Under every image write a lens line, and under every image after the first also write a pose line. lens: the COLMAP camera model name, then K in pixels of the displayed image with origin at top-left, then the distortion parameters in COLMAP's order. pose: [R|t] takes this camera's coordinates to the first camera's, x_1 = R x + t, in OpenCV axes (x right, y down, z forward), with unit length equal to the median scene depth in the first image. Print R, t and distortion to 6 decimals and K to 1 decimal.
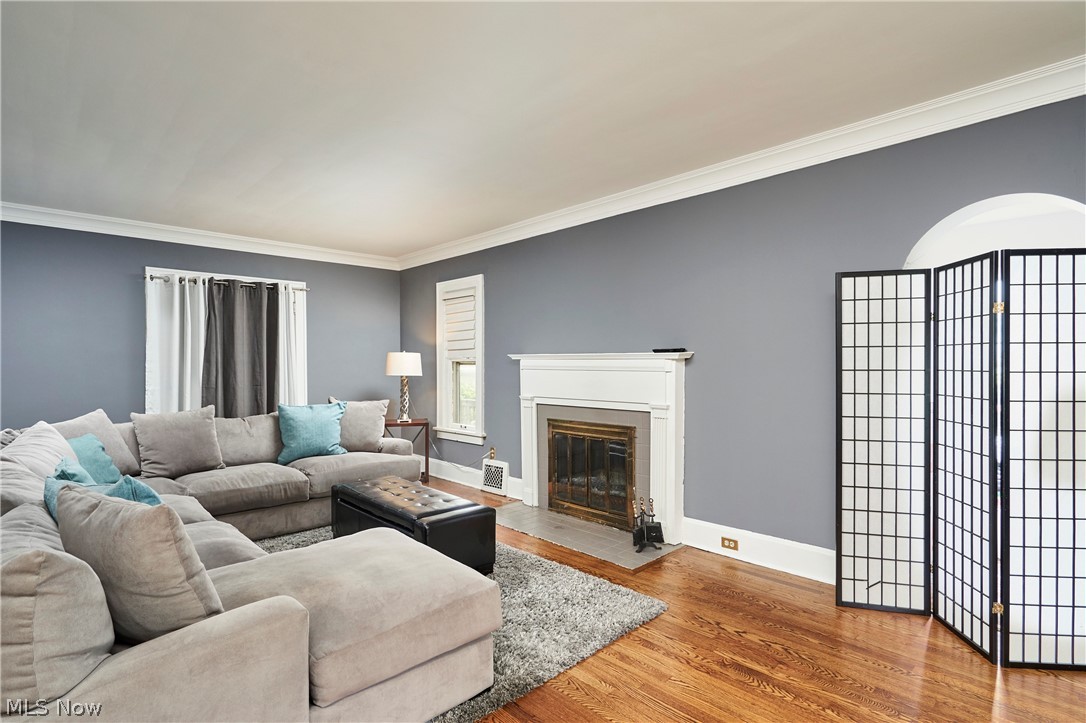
lens RADIAL K [[537.9, 0, 543.3], [0, 537.9, 360.8], [0, 0, 1]] dist [-0.007436, -0.000647]
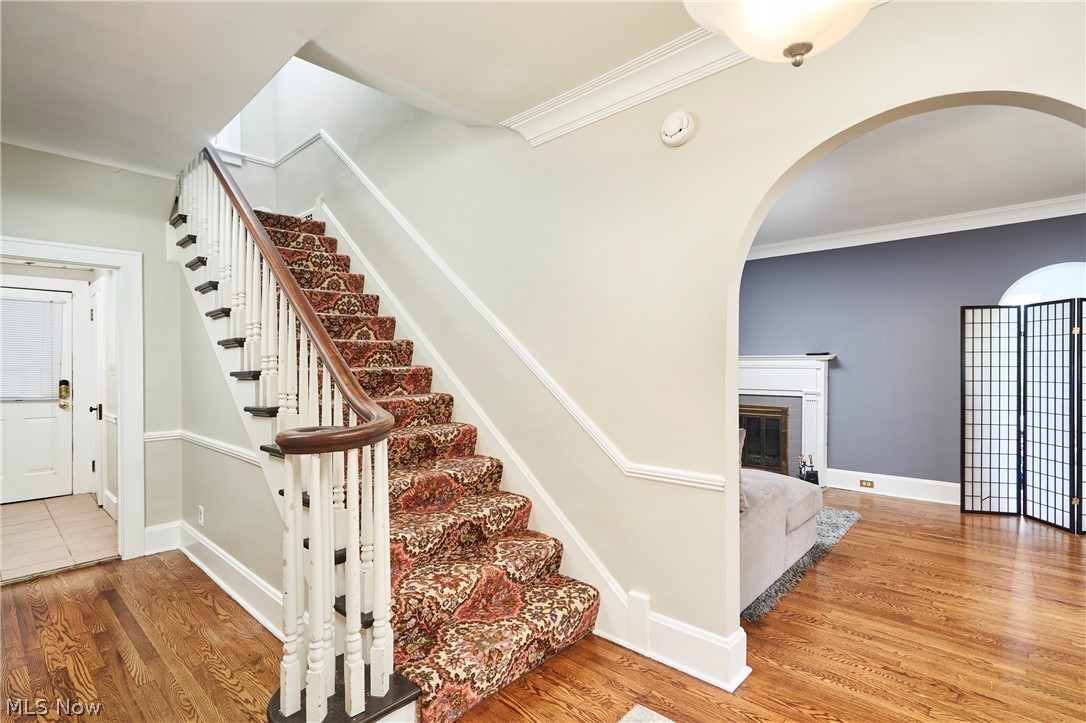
lens RADIAL K [[516.5, 0, 542.9], [0, 516.5, 364.8], [0, 0, 1]] dist [-0.001395, -0.000272]
pose [[0.997713, 0.005767, 0.067341, -0.831281], [-0.005816, 0.999983, 0.000535, 0.018352], [-0.067336, -0.000925, 0.997730, -0.472163]]
